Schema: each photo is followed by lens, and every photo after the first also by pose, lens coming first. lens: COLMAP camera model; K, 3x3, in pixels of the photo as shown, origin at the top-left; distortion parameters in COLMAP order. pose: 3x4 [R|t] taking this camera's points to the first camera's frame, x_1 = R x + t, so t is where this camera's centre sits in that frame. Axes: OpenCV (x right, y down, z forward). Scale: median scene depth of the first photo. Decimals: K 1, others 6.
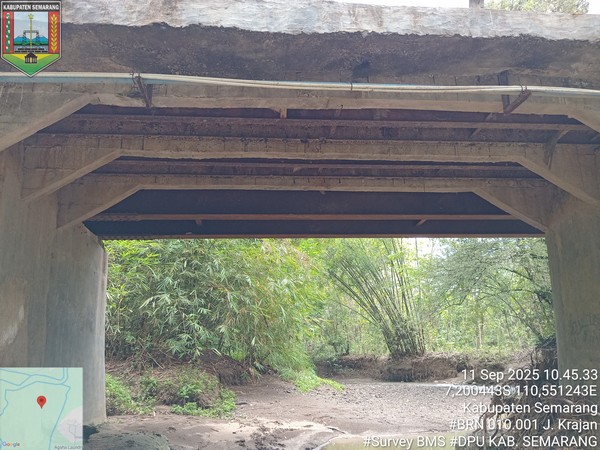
lens RADIAL K [[451.6, 0, 300.0], [0, 451.6, 225.0], [0, 0, 1]] dist [0.037202, -0.077932]
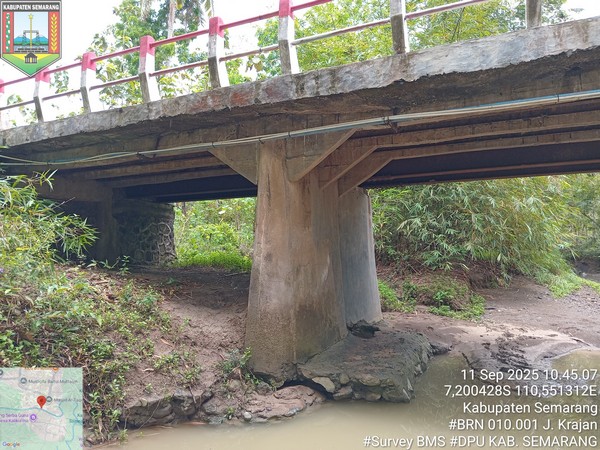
lens RADIAL K [[451.6, 0, 300.0], [0, 451.6, 225.0], [0, 0, 1]] dist [0.037202, -0.077932]
pose [[0.858331, -0.009256, -0.513013, 0.059840], [0.134188, 0.969089, 0.207027, -0.139669], [0.495239, -0.246537, 0.833041, -0.179495]]
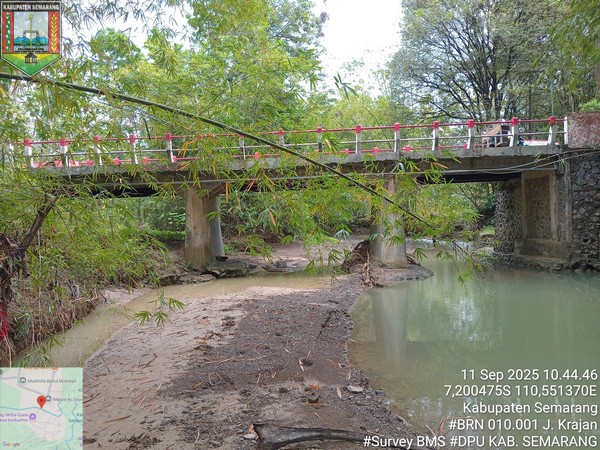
lens RADIAL K [[451.6, 0, 300.0], [0, 451.6, 225.0], [0, 0, 1]] dist [0.037202, -0.077932]
pose [[0.994970, -0.012297, -0.099421, 0.274403], [0.042098, 0.951879, 0.303568, -0.503126], [0.090904, -0.306226, 0.947609, -1.334006]]
